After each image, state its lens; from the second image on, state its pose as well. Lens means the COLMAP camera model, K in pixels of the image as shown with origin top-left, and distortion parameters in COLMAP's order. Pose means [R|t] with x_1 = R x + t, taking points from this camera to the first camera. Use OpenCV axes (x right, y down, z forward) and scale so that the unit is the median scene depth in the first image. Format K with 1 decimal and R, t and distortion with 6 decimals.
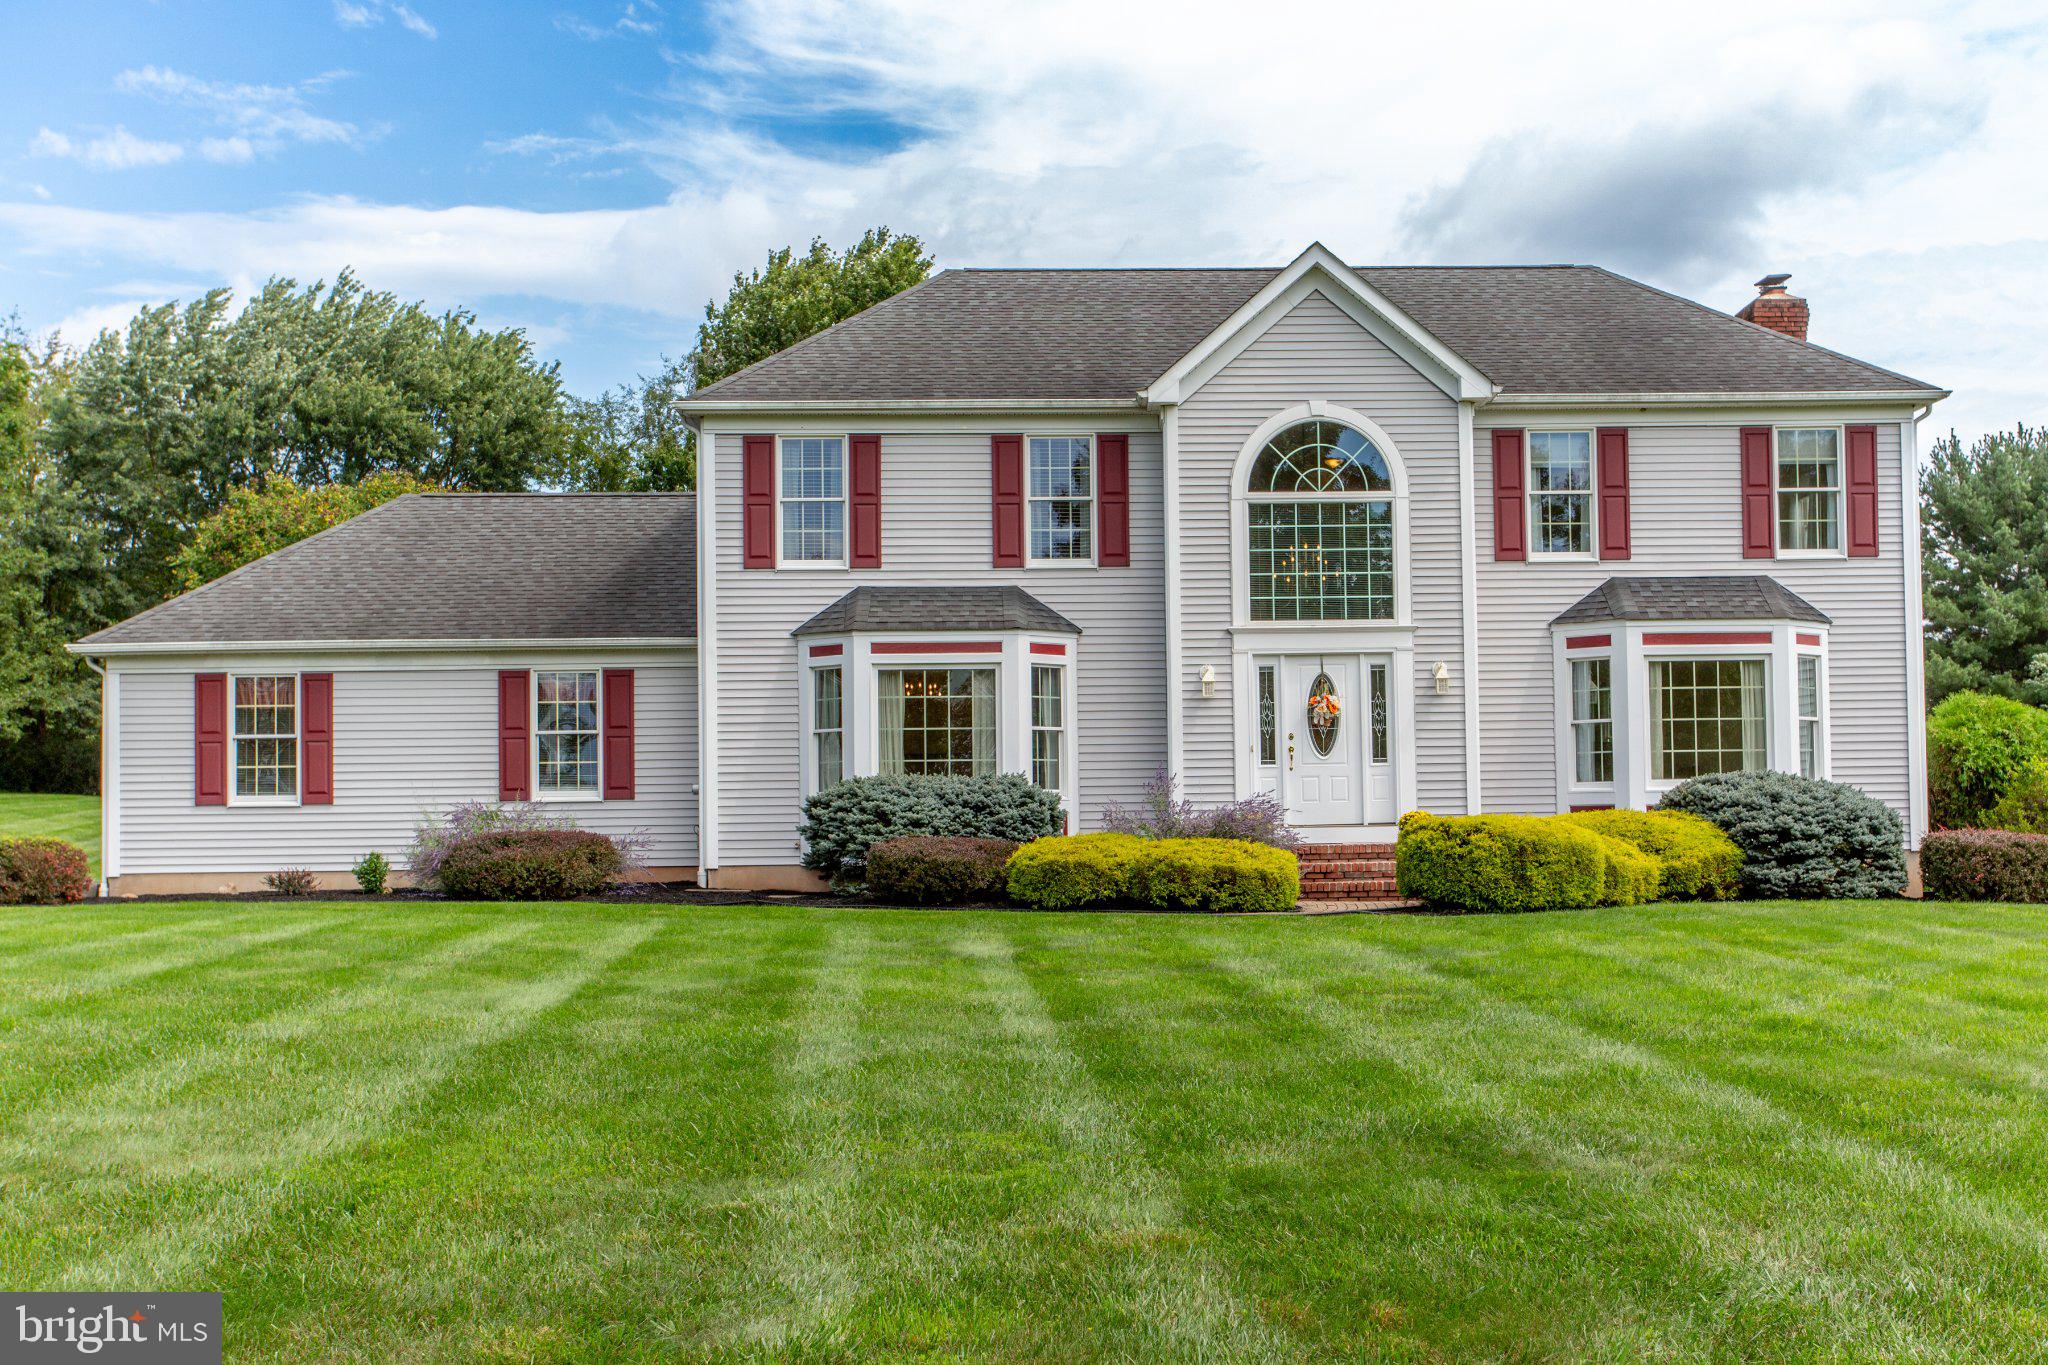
lens RADIAL K [[2600.4, 0, 1024.0], [0, 2600.4, 682.5], [0, 0, 1]] dist [0.068488, -0.013618]
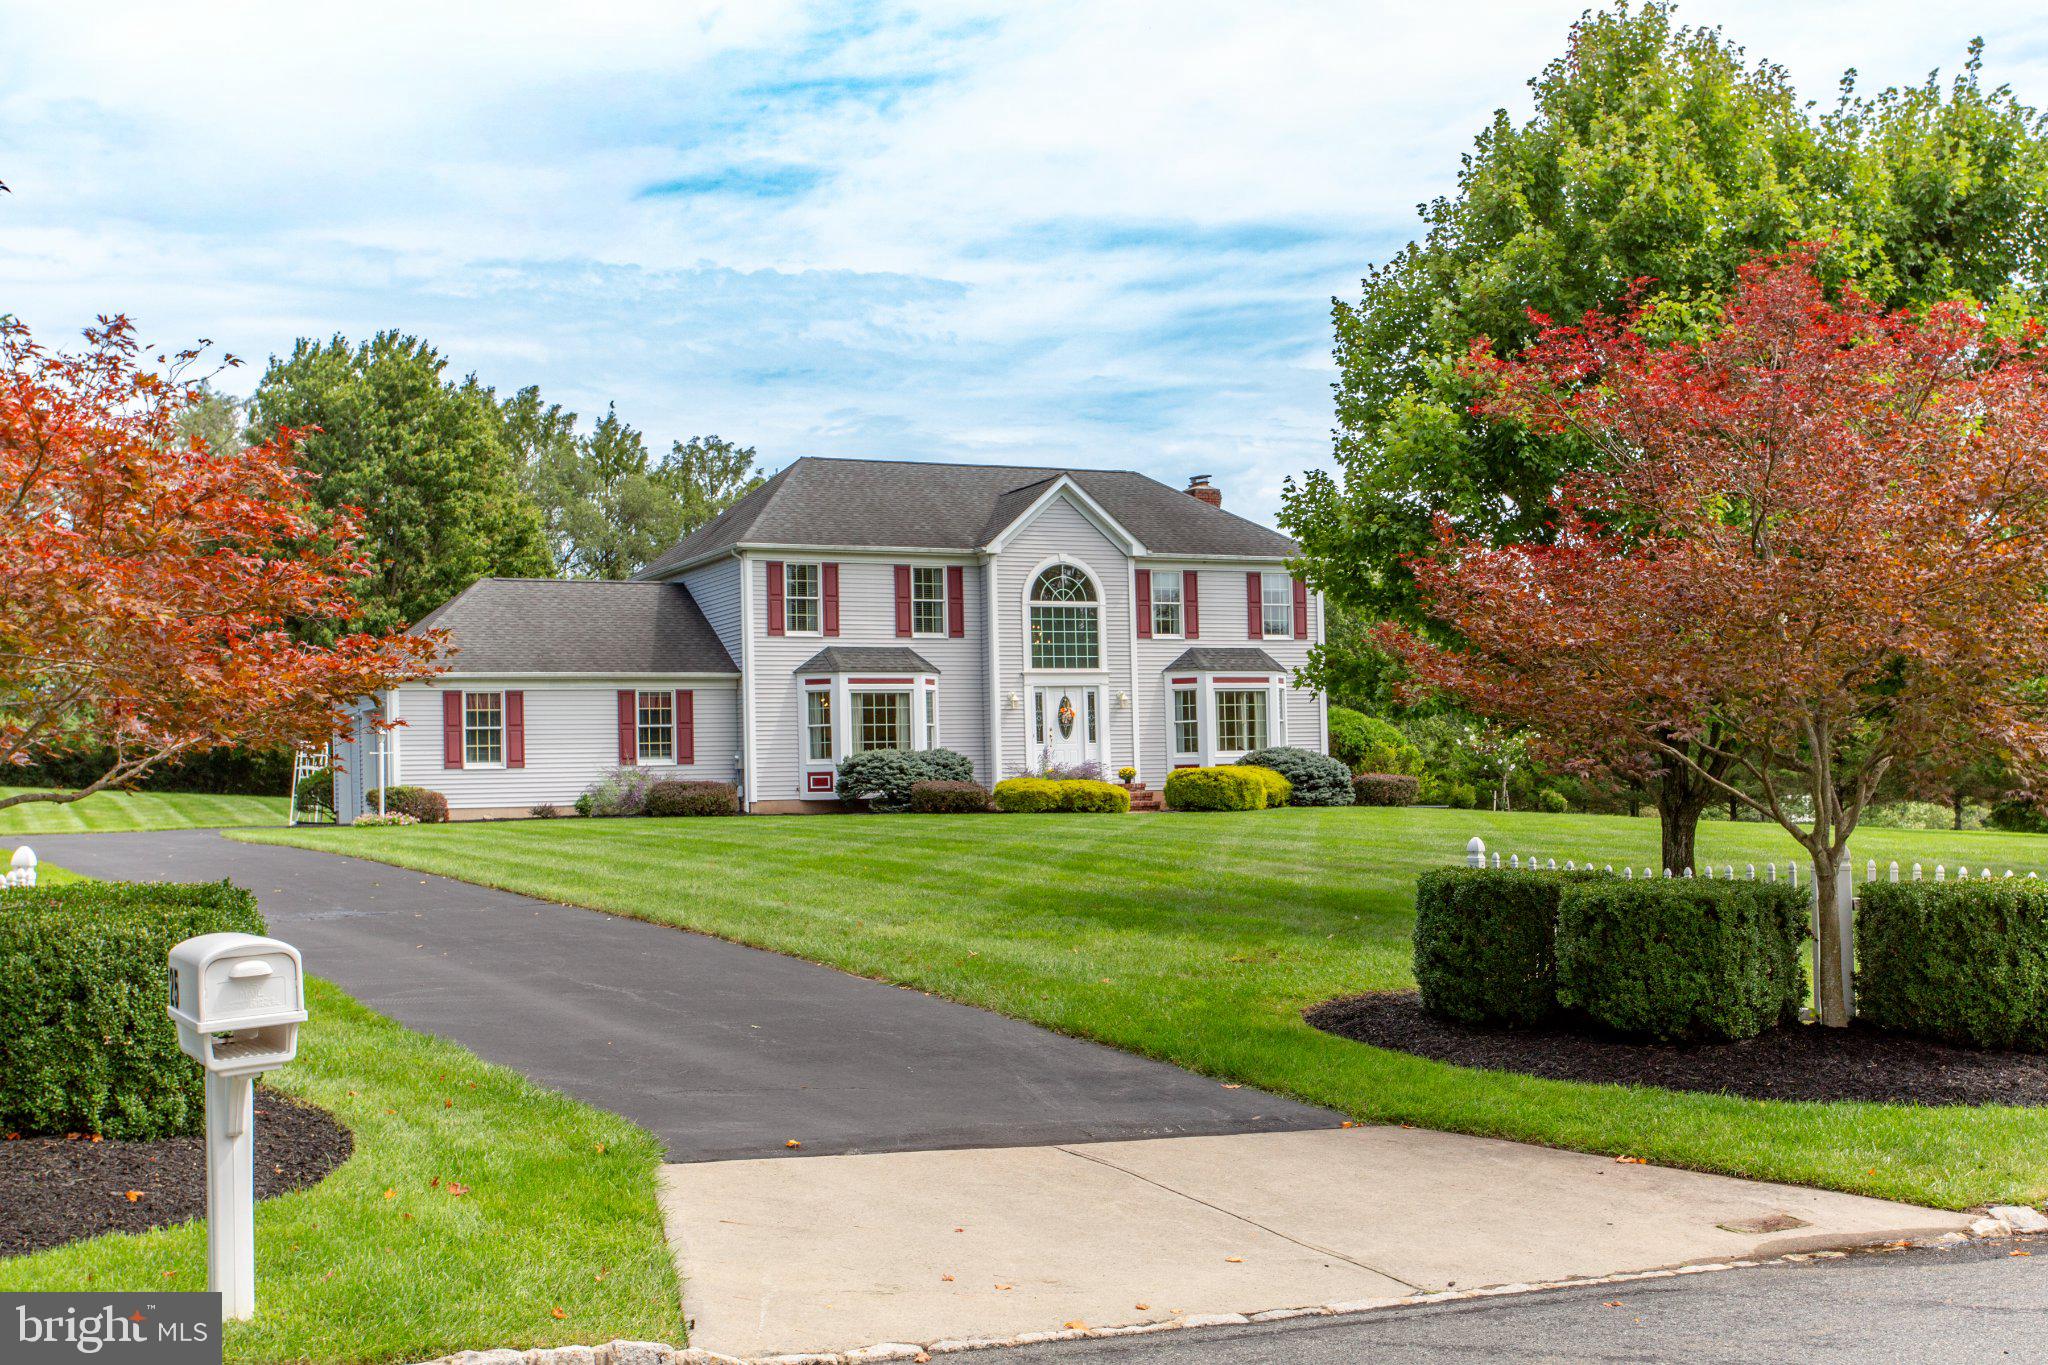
lens RADIAL K [[2600.4, 0, 1024.0], [0, 2600.4, 682.5], [0, 0, 1]] dist [0.068488, -0.013618]
pose [[0.906322, 0.009142, 0.422488, -0.717359], [-0.012176, 0.999916, 0.004482, -0.021730], [-0.422412, -0.009206, 0.906357, -0.718157]]
